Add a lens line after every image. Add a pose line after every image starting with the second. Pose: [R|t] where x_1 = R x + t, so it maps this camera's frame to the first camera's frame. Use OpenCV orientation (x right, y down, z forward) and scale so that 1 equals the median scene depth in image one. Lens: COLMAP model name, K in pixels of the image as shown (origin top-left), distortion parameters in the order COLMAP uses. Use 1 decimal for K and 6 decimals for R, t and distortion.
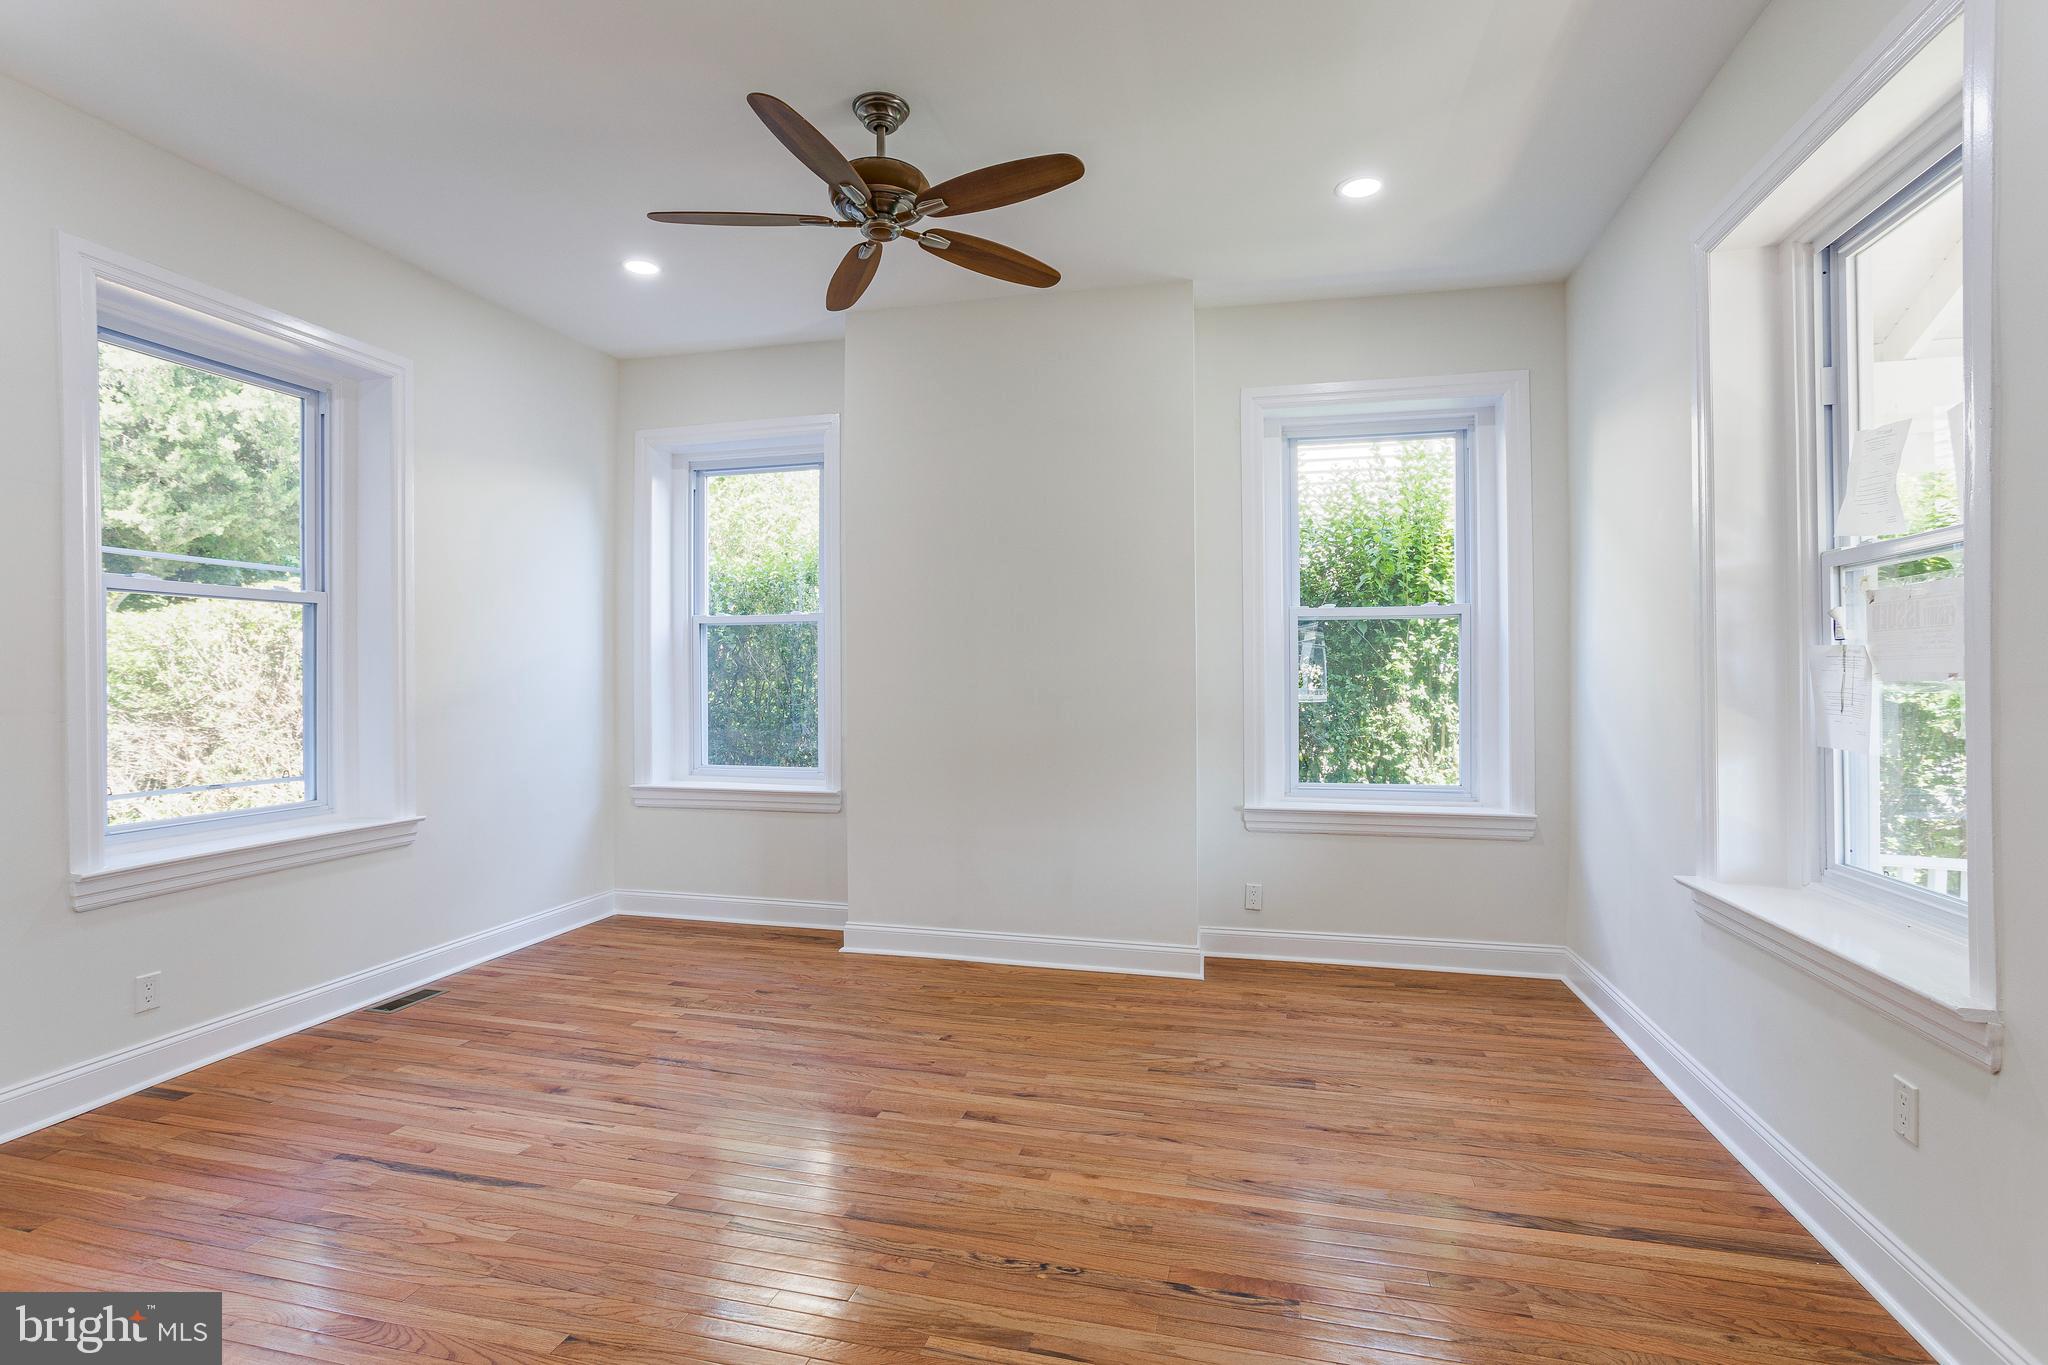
lens RADIAL K [[1011.7, 0, 1025.4], [0, 1011.7, 671.0], [0, 0, 1]] dist [-0.063356, 0.038053]
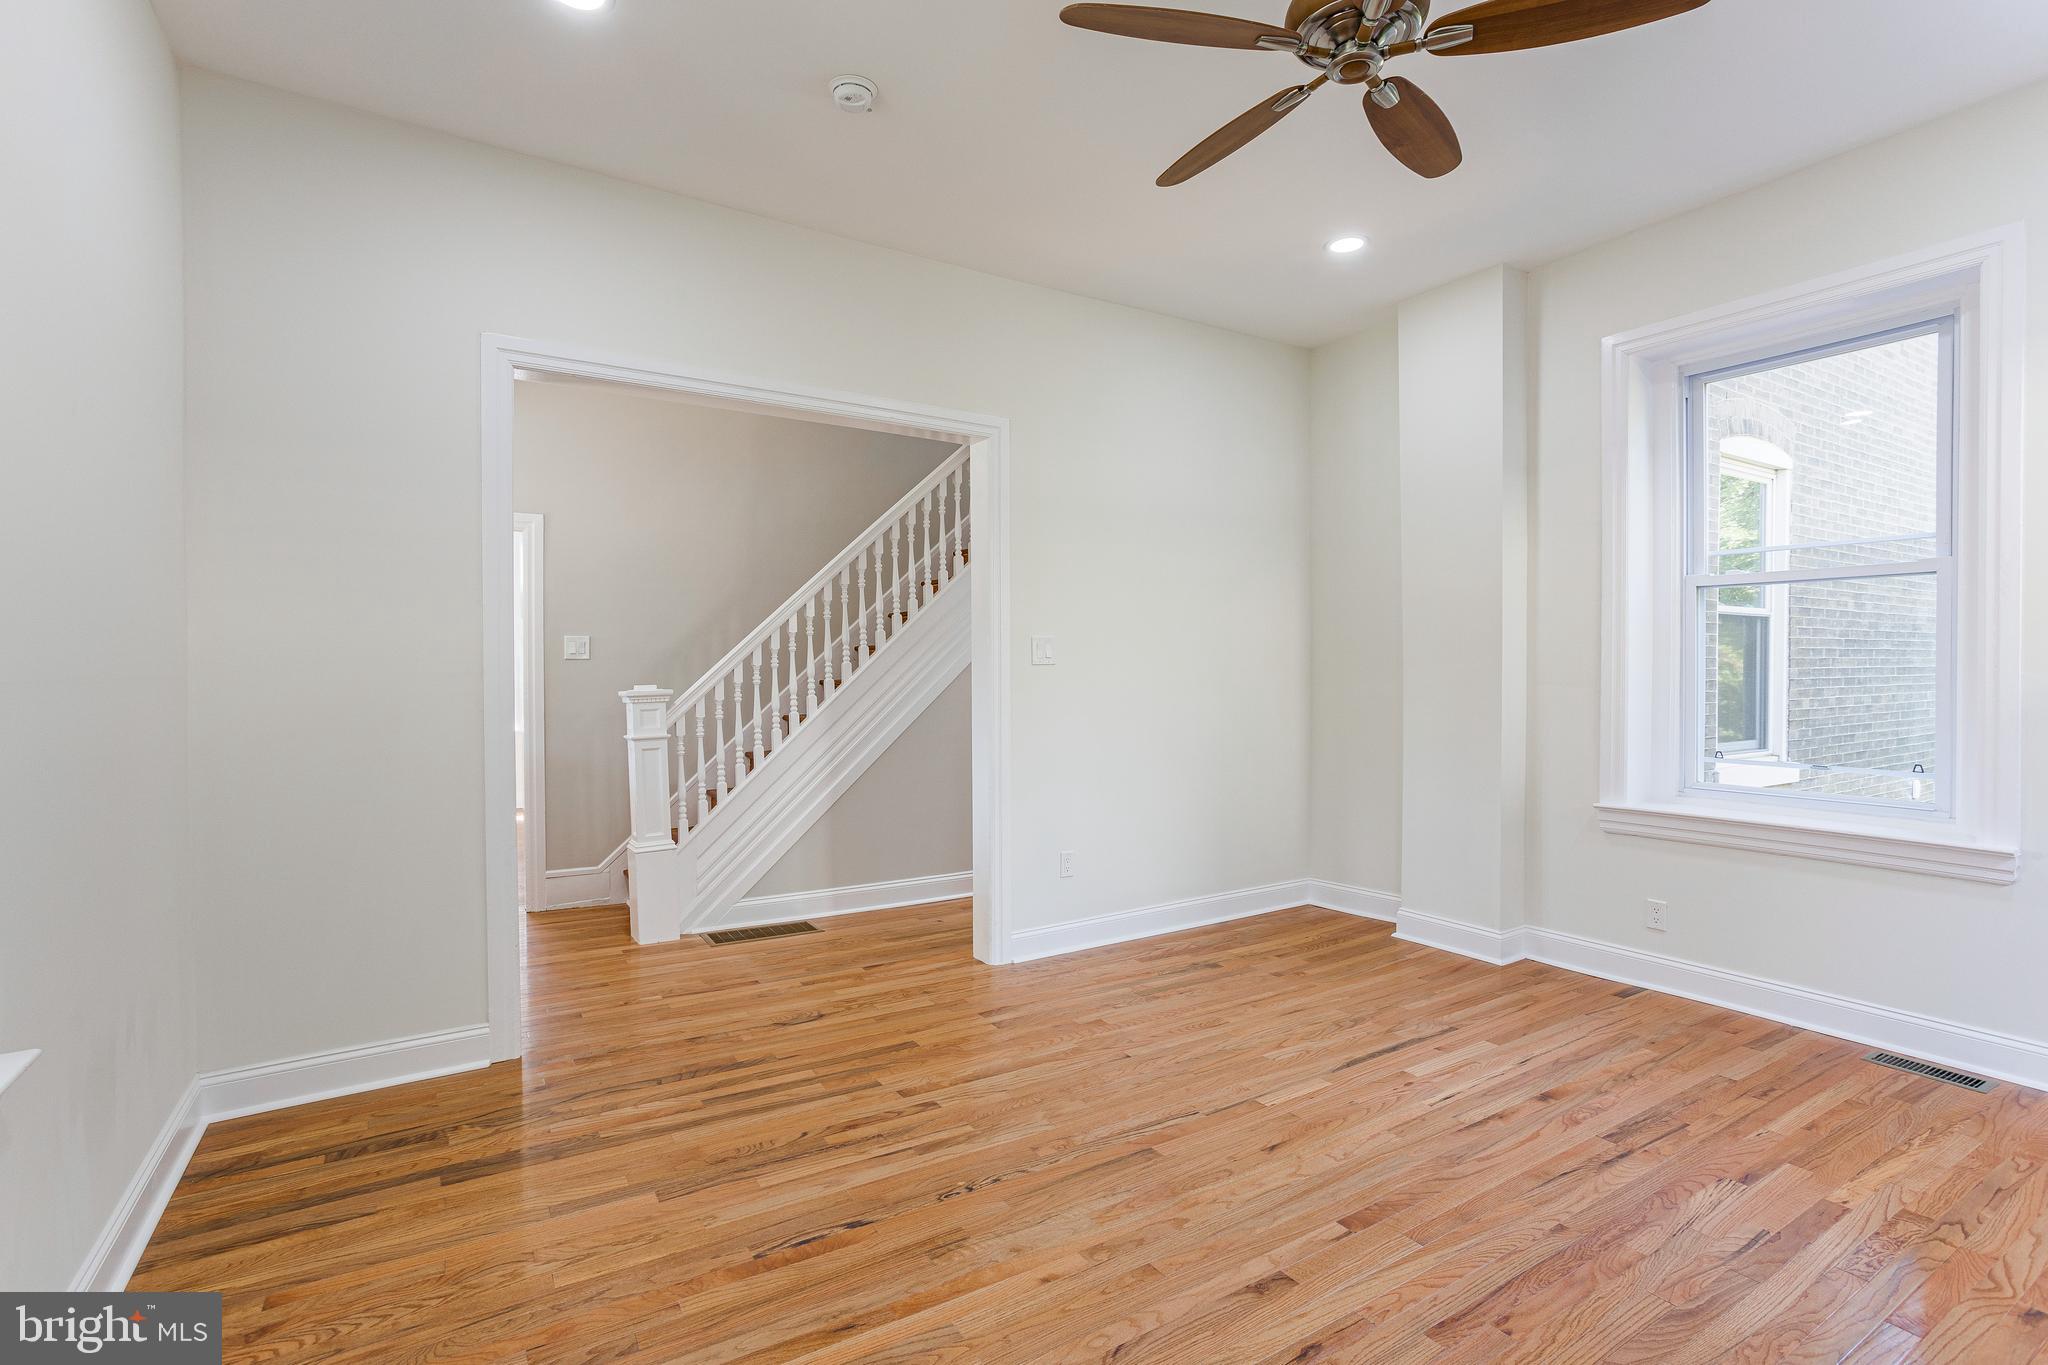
lens RADIAL K [[1011.7, 0, 1025.4], [0, 1011.7, 671.0], [0, 0, 1]] dist [-0.063356, 0.038053]
pose [[-0.707125, 0.012417, -0.706980, 0.559891], [0.011252, 0.999917, 0.006308, 0.001525], [0.706999, -0.003494, -0.707205, 1.345845]]
